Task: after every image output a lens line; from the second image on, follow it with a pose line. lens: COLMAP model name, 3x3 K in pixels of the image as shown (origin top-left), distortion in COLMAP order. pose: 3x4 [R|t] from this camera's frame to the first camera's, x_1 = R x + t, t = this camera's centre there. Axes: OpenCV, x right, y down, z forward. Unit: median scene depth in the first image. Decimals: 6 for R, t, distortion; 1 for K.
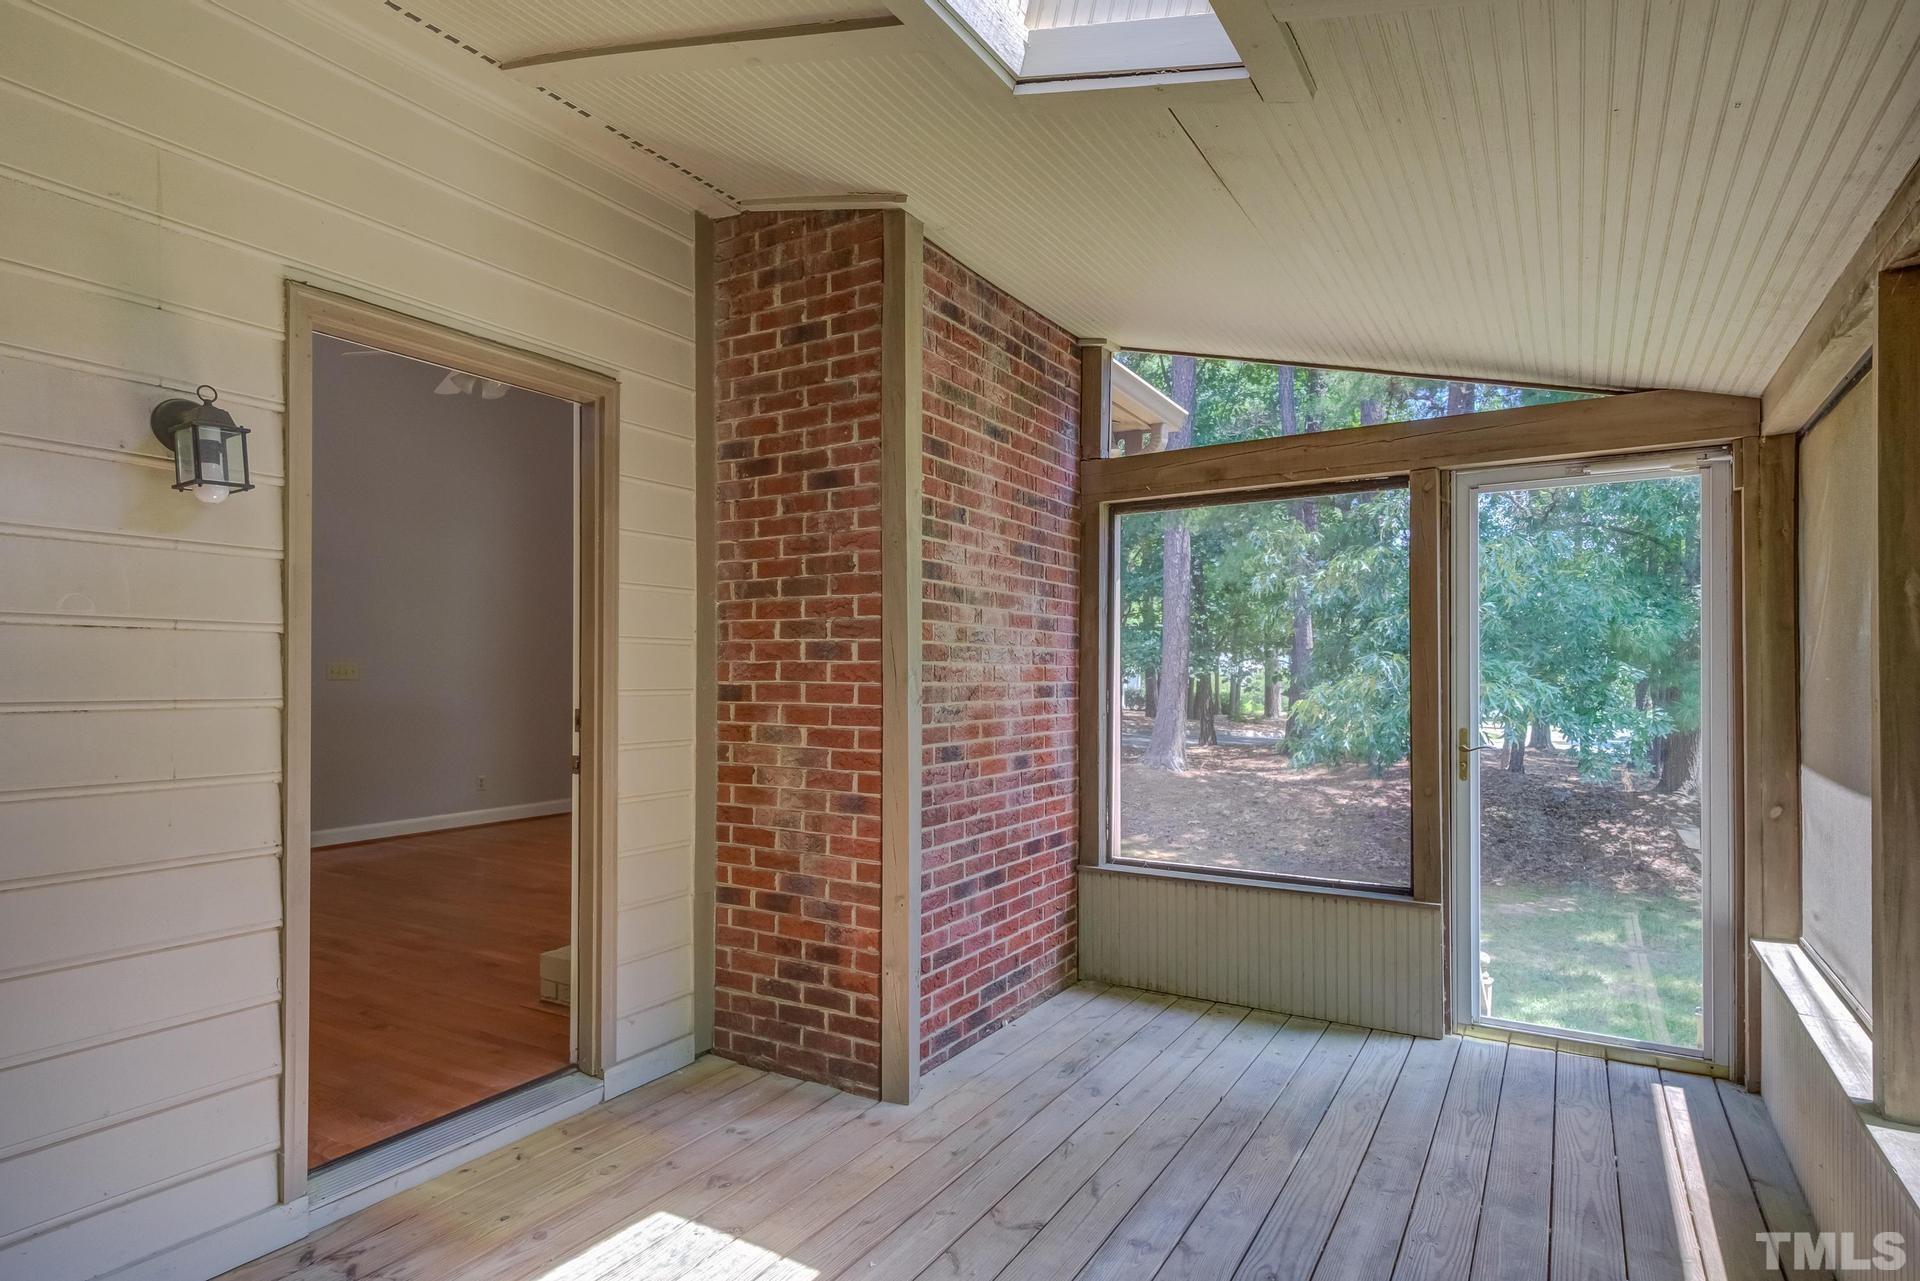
lens RADIAL K [[1056.4, 0, 957.3], [0, 1056.4, 671.3], [0, 0, 1]] dist [0.002096, 0.000053]
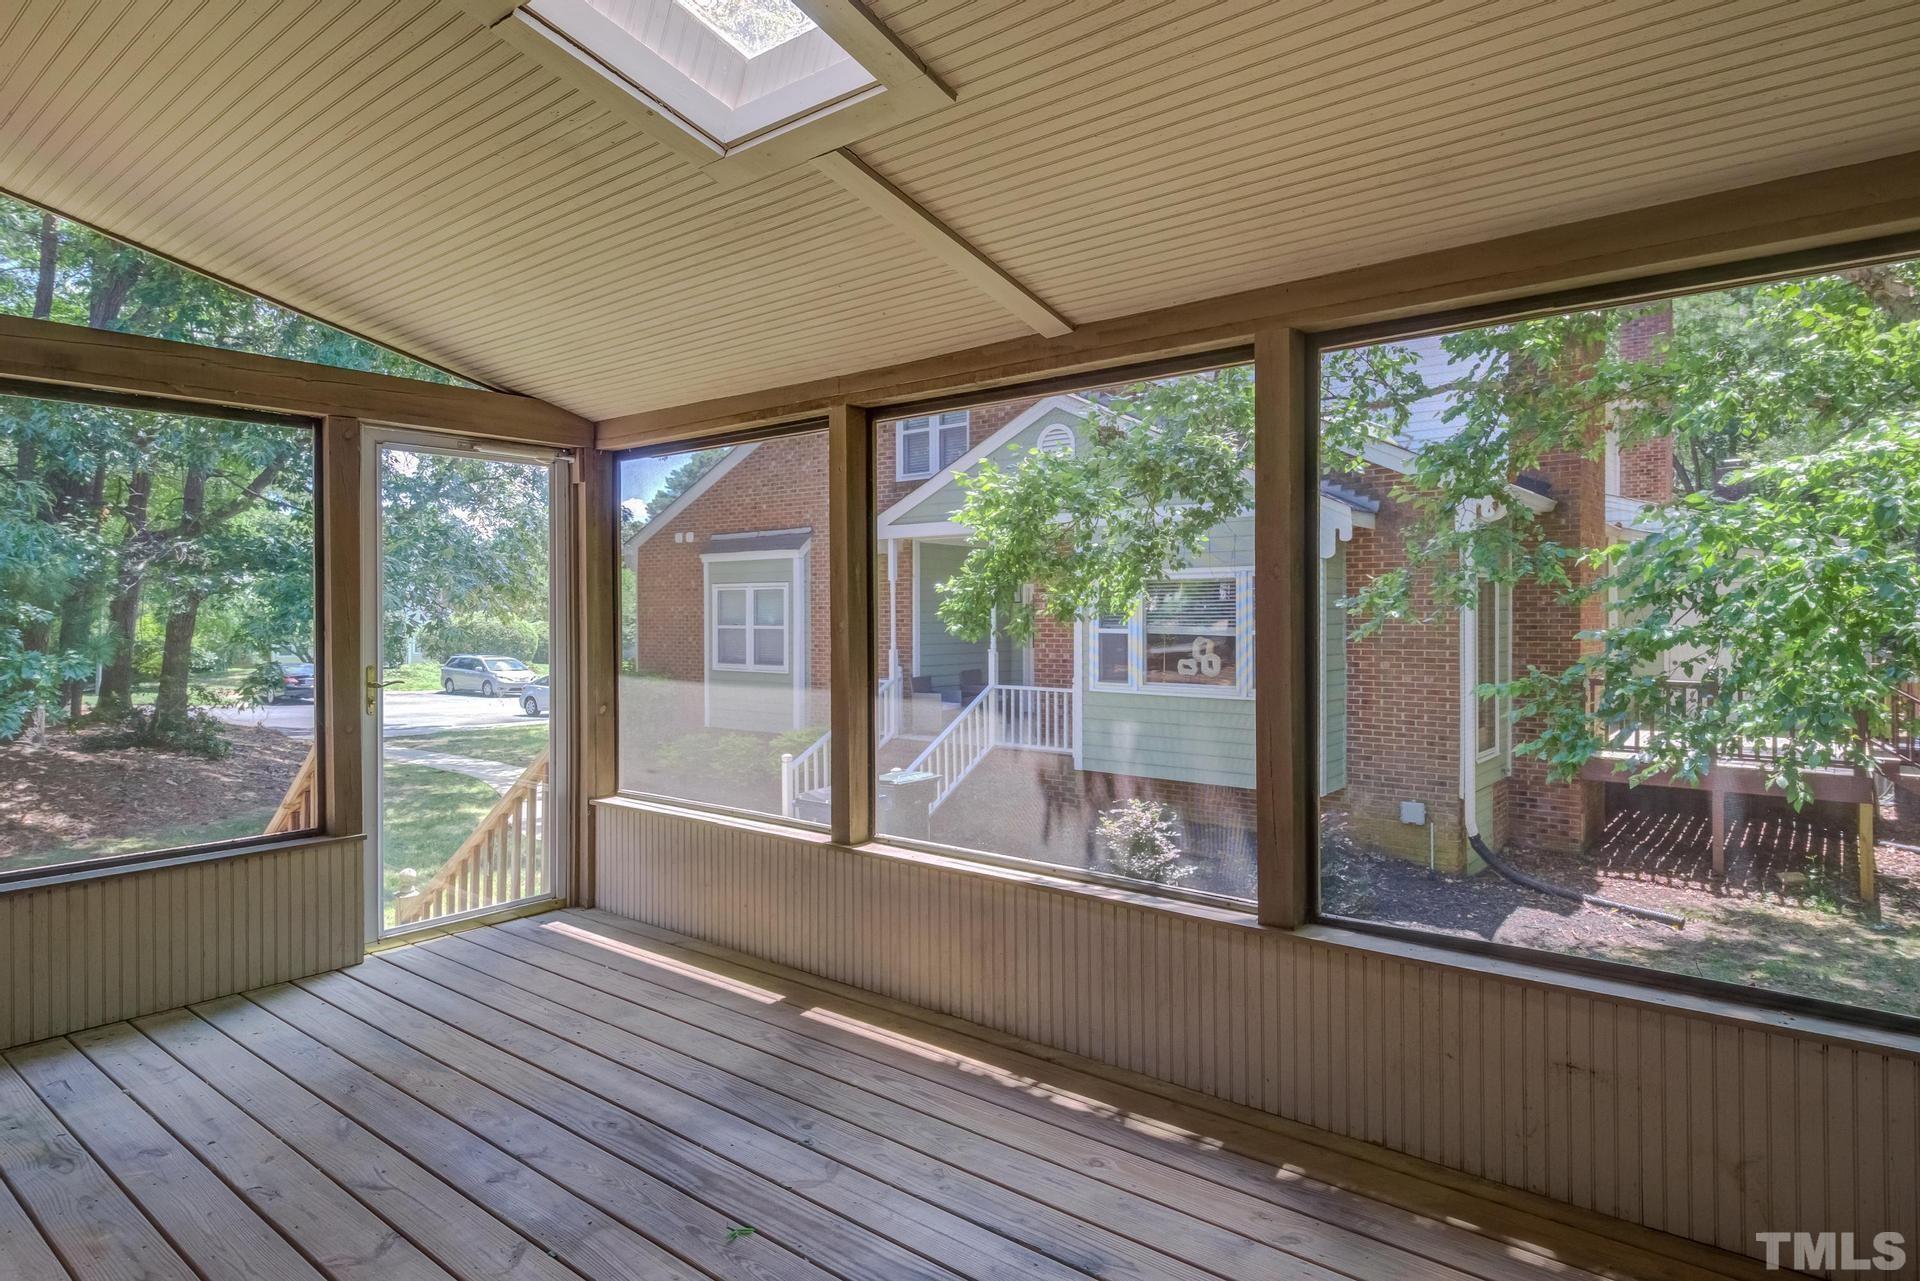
lens RADIAL K [[1028.4, 0, 936.3], [0, 1028.4, 618.6], [0, 0, 1]] dist [0.022379, -0.000536]
pose [[0.169712, -0.007787, 0.985463, -0.512641], [0.000709, 0.999969, 0.007779, -0.002211], [-0.985494, -0.000621, 0.169712, 0.289817]]
